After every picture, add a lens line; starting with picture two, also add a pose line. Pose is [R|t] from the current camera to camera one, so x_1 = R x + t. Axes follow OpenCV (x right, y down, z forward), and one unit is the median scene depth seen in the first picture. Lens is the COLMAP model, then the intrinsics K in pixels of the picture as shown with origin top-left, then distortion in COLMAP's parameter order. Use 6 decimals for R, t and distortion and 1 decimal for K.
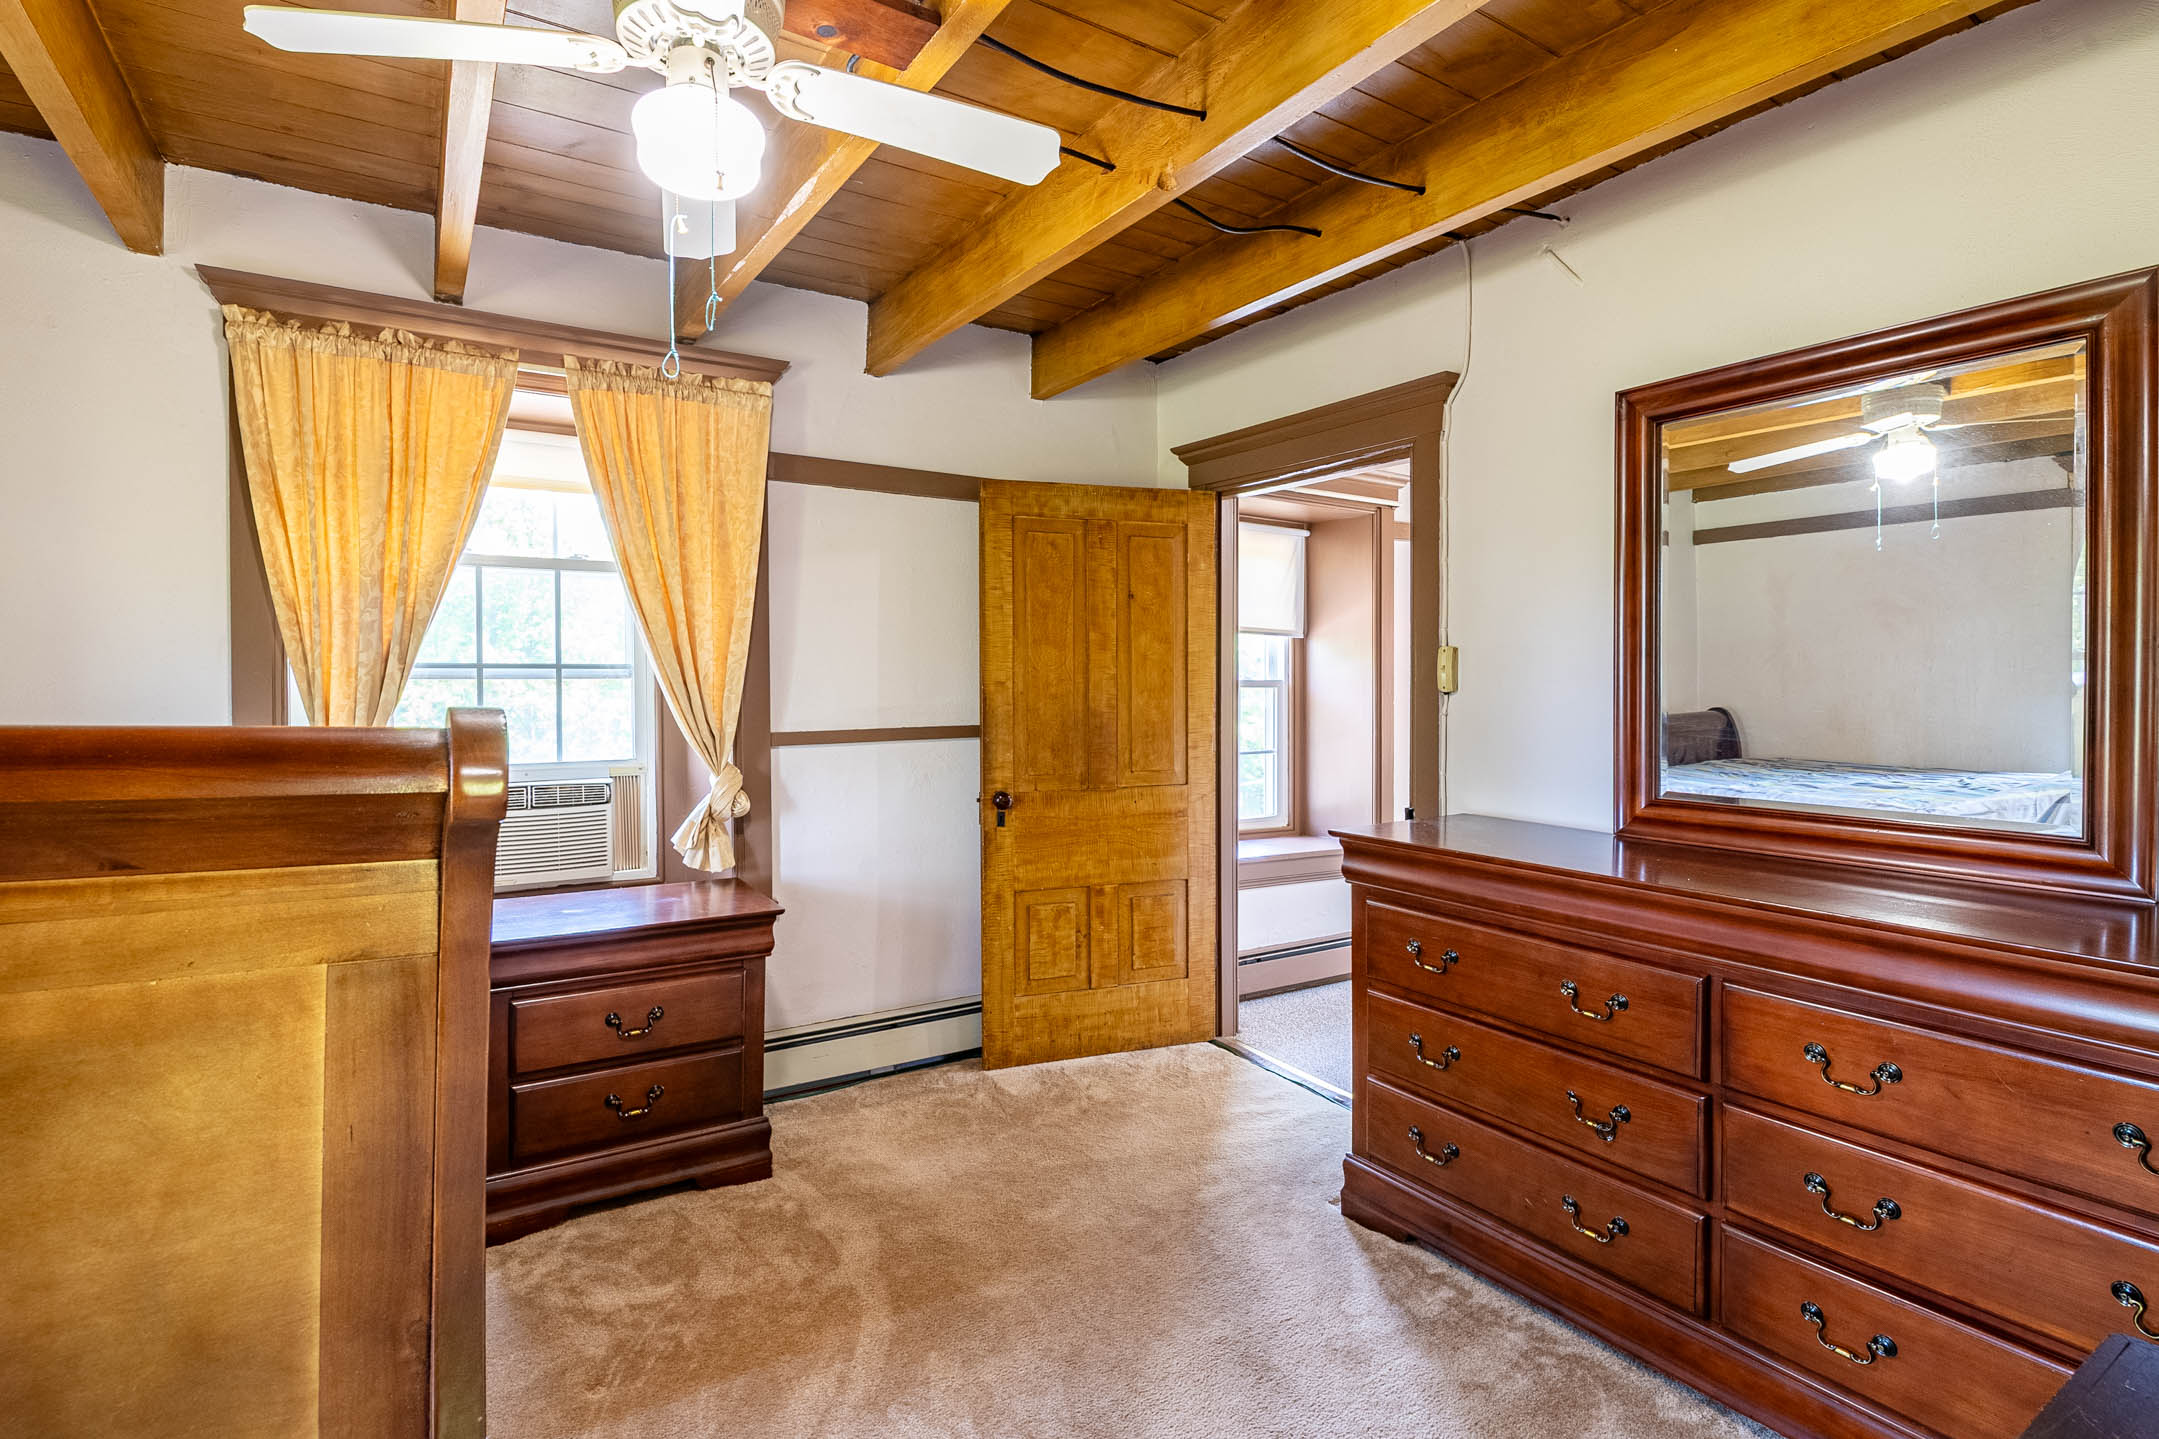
lens RADIAL K [[1038.5, 0, 1051.7], [0, 1038.5, 719.3], [0, 0, 1]] dist [0.001897, -0.007099]
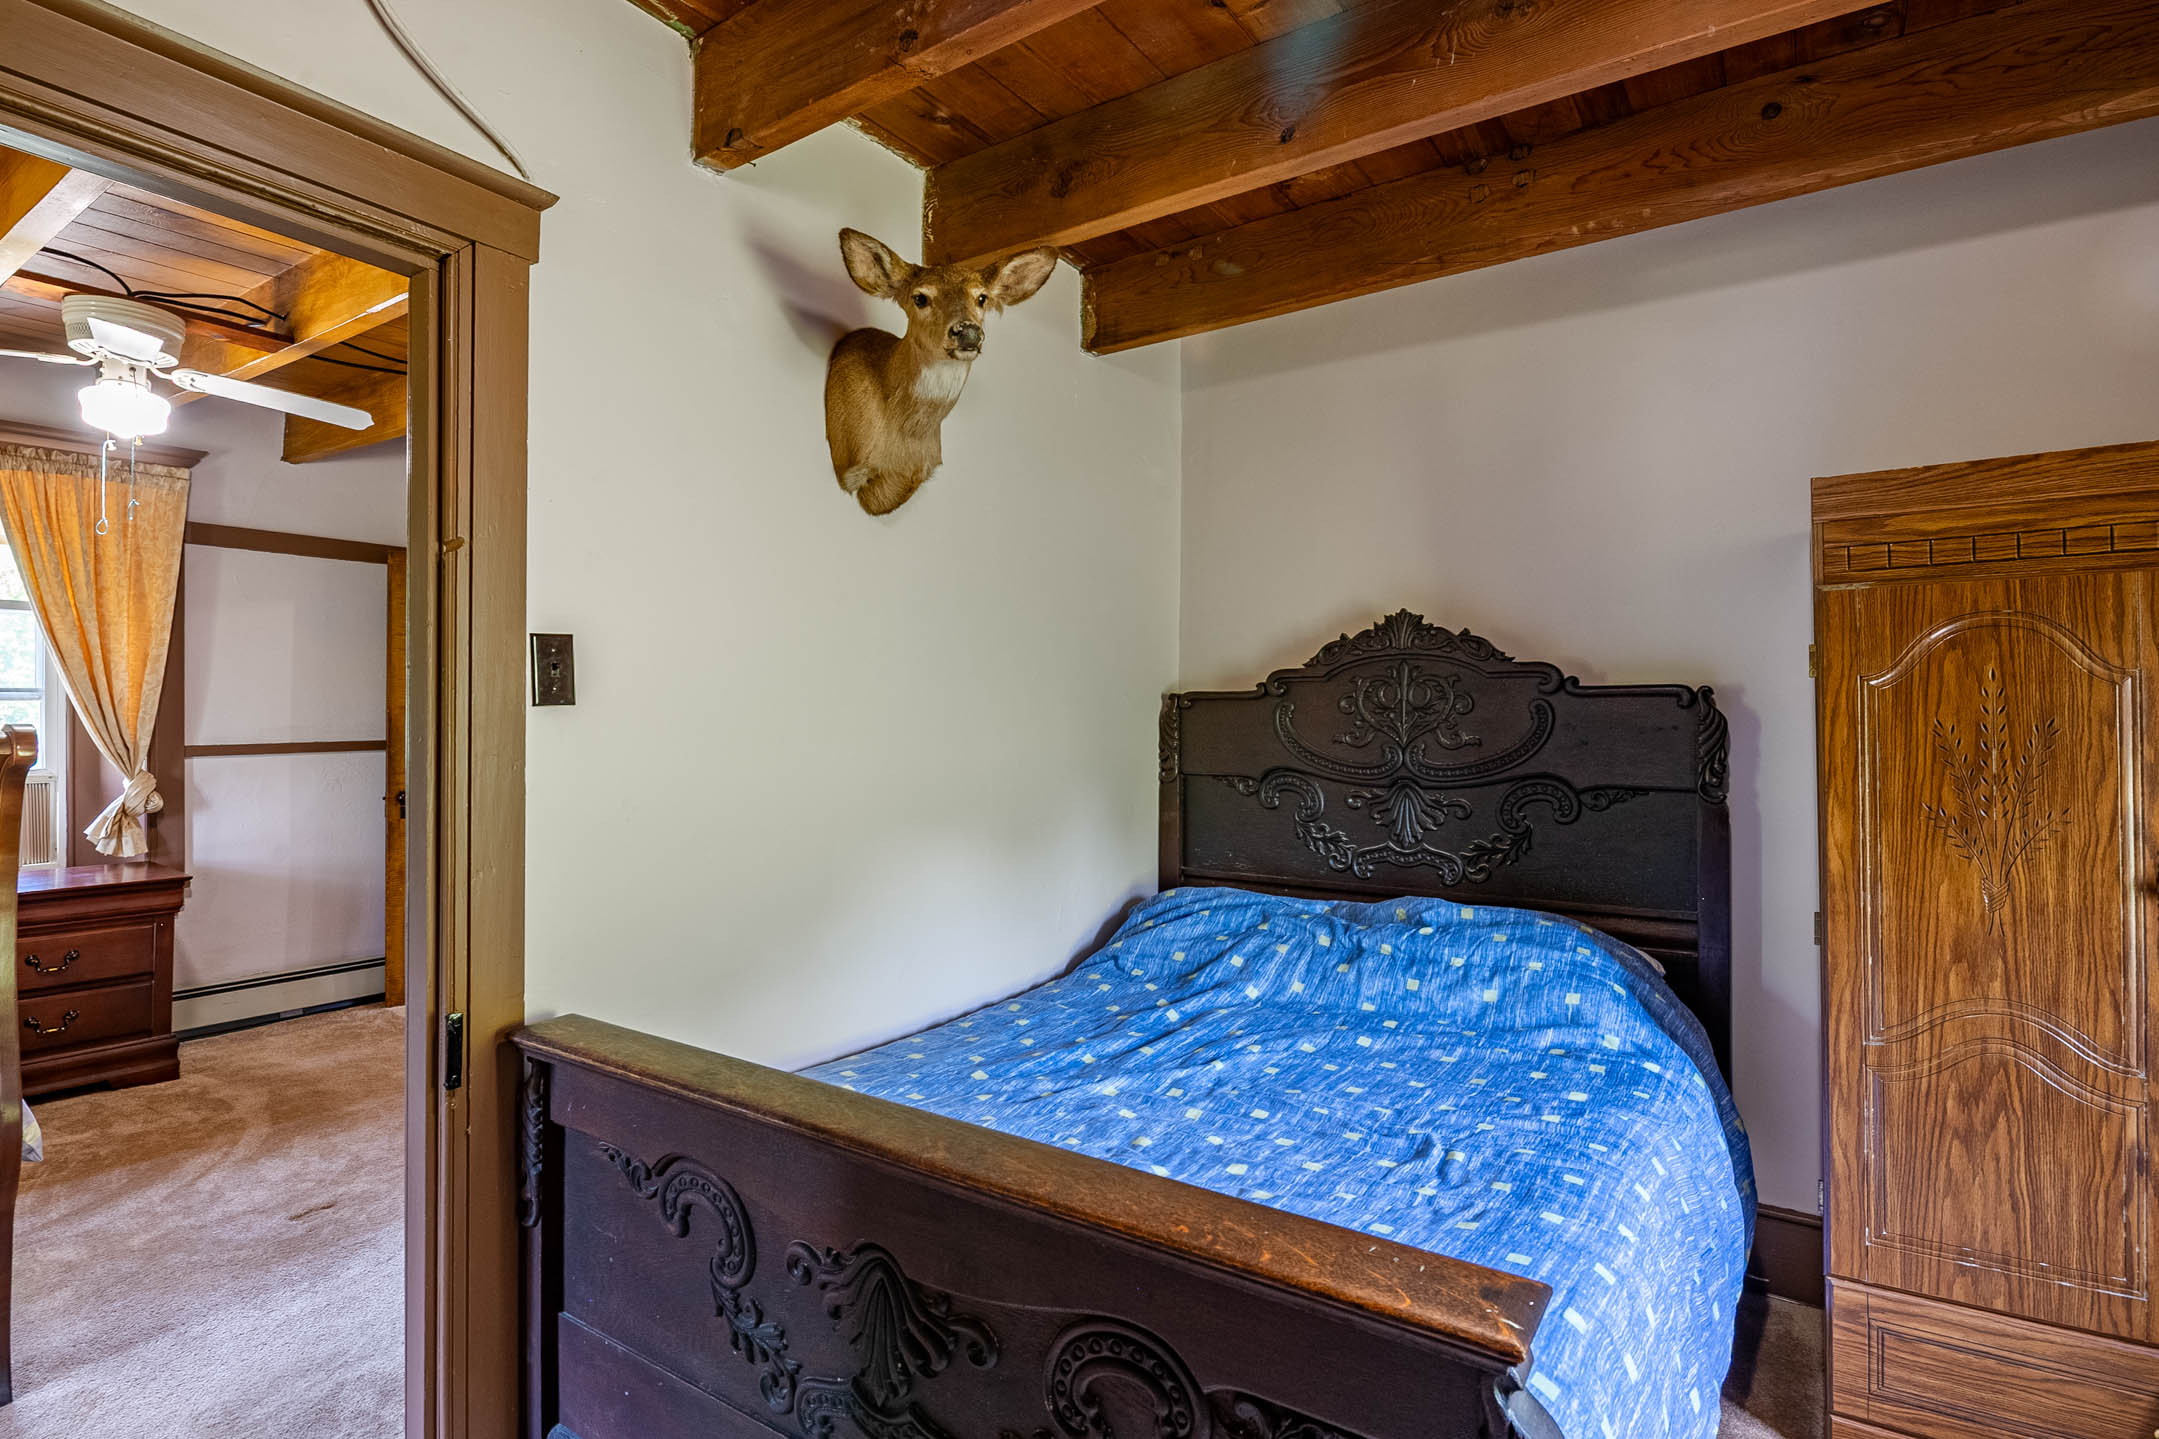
lens RADIAL K [[1076.1, 0, 1071.6], [0, 1076.1, 726.6], [0, 0, 1]] dist [-0.000473, -0.008243]
pose [[0.917369, 0.006737, 0.397981, 0.207133], [-0.000924, 0.999890, -0.014796, 0.008494], [-0.398037, 0.013206, 0.917274, -0.644340]]
